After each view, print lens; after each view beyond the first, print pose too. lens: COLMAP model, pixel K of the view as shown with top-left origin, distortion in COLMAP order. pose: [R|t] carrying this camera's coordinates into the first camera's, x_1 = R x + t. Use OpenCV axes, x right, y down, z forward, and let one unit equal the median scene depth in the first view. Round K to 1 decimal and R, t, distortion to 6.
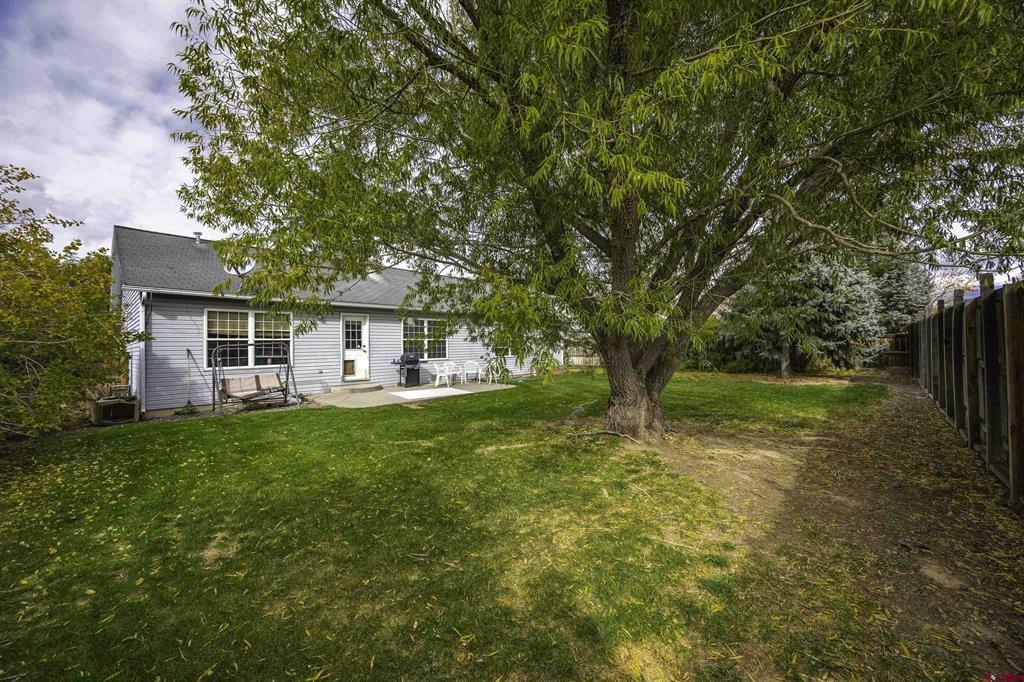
lens RADIAL K [[390.8, 0, 507.5], [0, 390.8, 338.4], [0, 0, 1]] dist [0.007203, 0.000195]
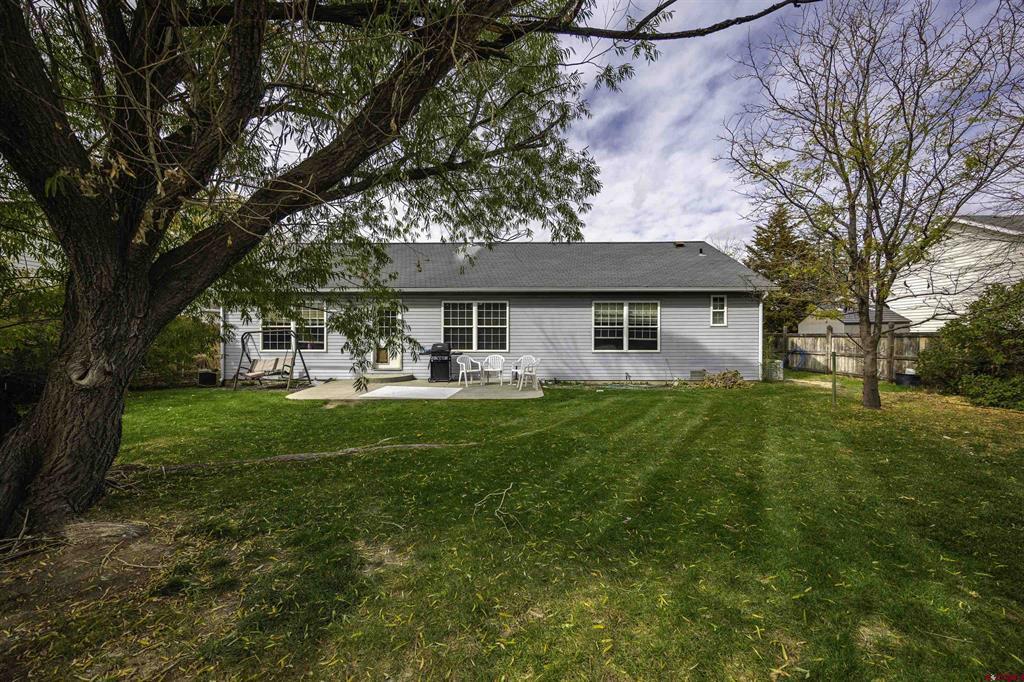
lens RADIAL K [[390.8, 0, 512.0], [0, 390.8, 336.0], [0, 0, 1]] dist [0.007203, 0.000195]
pose [[0.679172, 0.013009, -0.733864, 0.510594], [0.004171, 0.999758, 0.021582, 0.006139], [0.733967, -0.017719, 0.678954, 0.564142]]
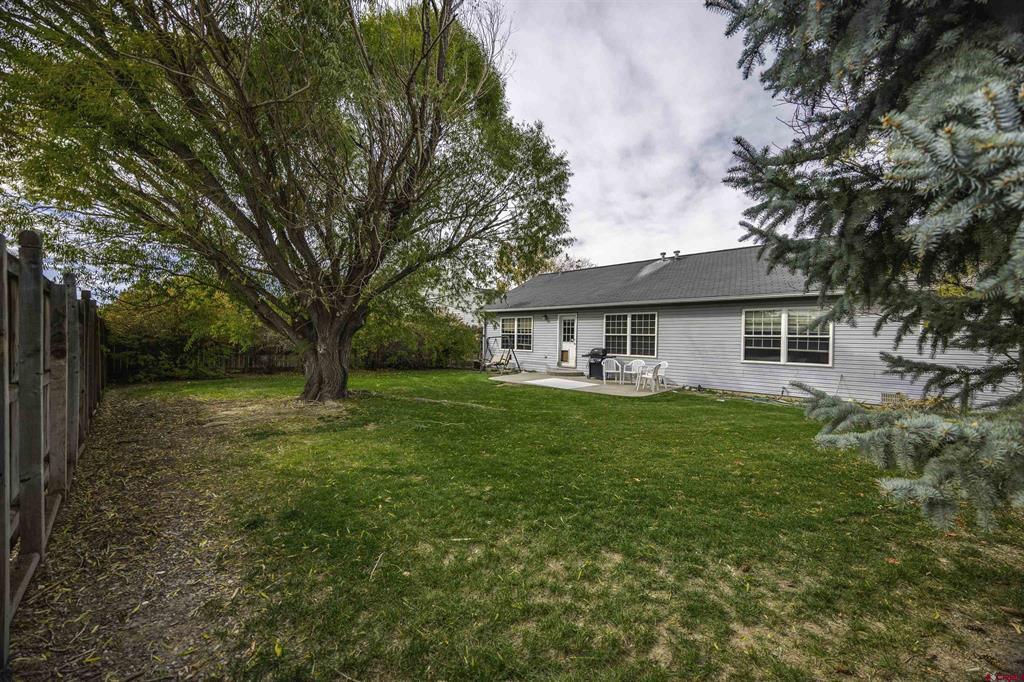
lens RADIAL K [[390.8, 0, 515.0], [0, 390.8, 342.7], [0, 0, 1]] dist [0.007203, 0.000195]
pose [[-0.010073, 0.020374, -0.999742, 0.860726], [-0.004764, 0.999780, 0.020423, 0.004927], [0.999938, 0.004968, -0.009974, 0.827642]]
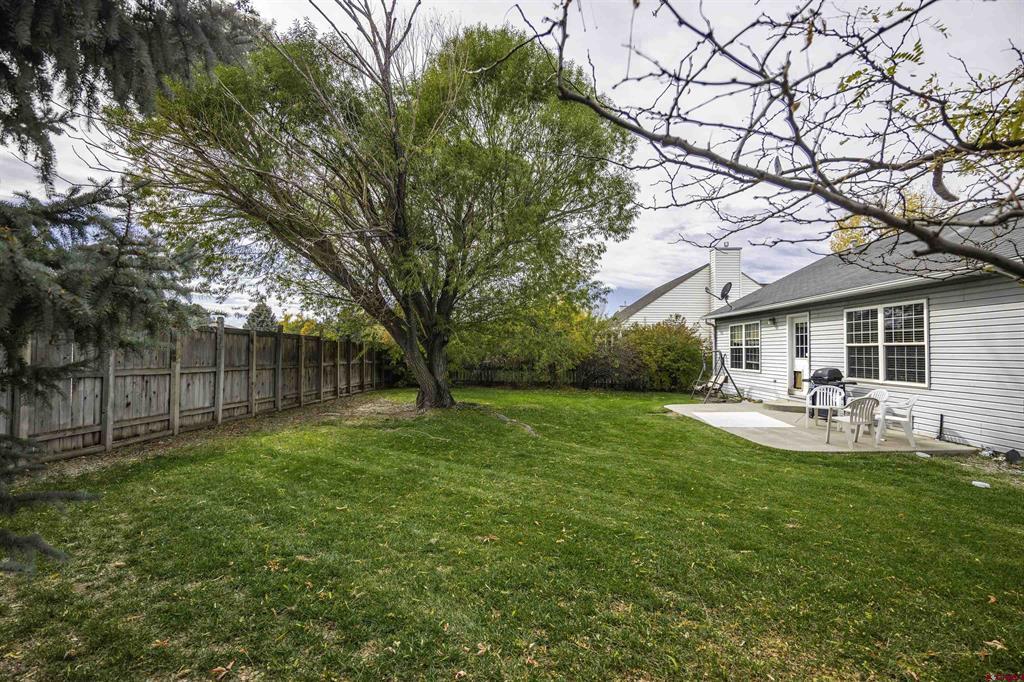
lens RADIAL K [[450.1, 0, 506.9], [0, 450.1, 339.2], [0, 0, 1]] dist [-0.012642, 0.000036]
pose [[-0.751741, -0.013398, -0.659323, 0.658598], [0.008340, 0.999521, -0.029820, 0.011311], [0.659406, -0.027915, -0.751268, 1.272847]]
